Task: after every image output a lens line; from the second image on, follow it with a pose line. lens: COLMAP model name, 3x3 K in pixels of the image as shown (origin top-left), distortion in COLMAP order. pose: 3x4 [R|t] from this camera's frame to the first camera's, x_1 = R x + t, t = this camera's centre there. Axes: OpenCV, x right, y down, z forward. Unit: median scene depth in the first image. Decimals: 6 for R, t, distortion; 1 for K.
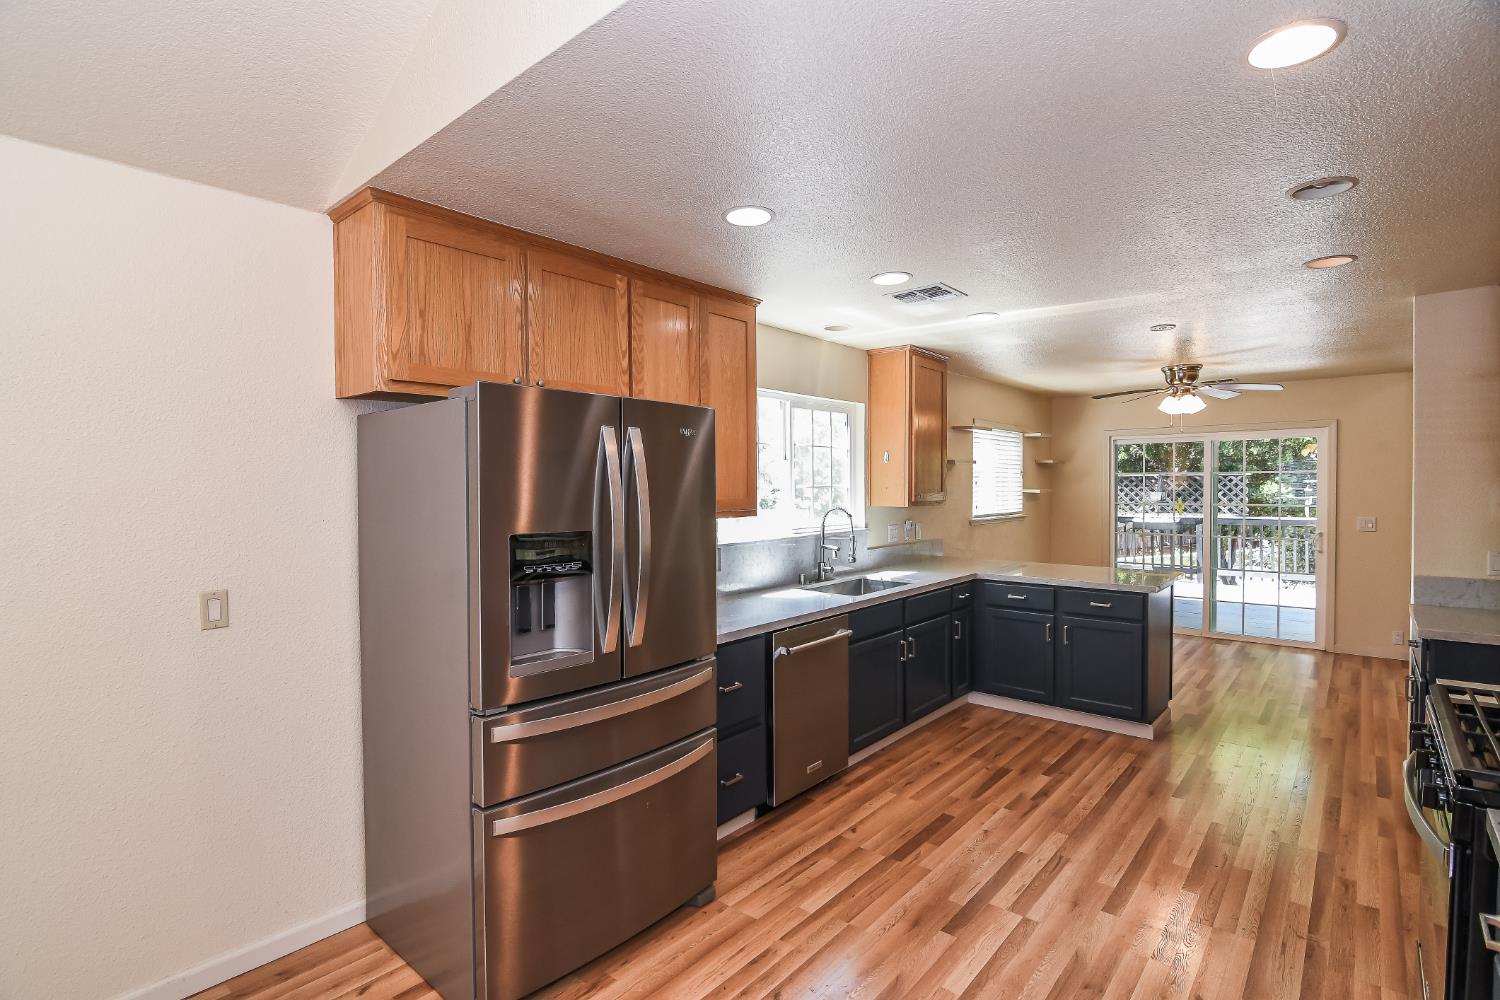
lens RADIAL K [[722.8, 0, 750.0], [0, 722.8, 500.0], [0, 0, 1]] dist [-0.000252, -0.018304]
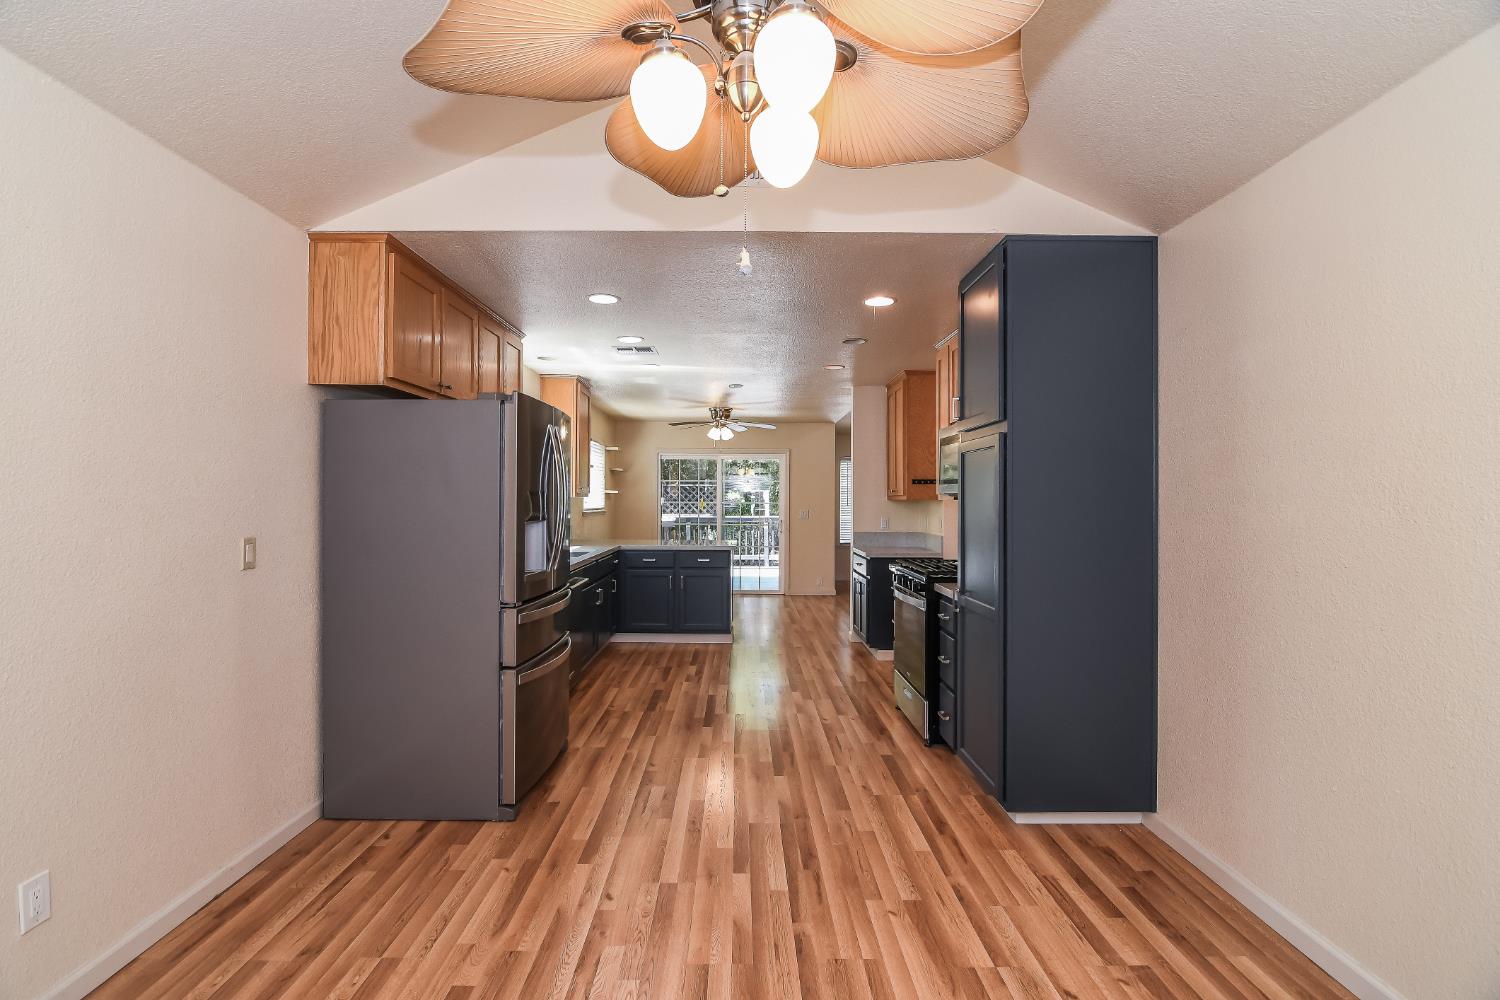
lens RADIAL K [[715.3, 0, 750.0], [0, 715.3, 500.0], [0, 0, 1]] dist [-0.034371, 0.000517]
pose [[0.751928, 0.009131, 0.659182, -0.374314], [0.003104, 0.999844, -0.017391, 0.036338], [-0.659238, 0.015123, 0.751783, -0.180331]]
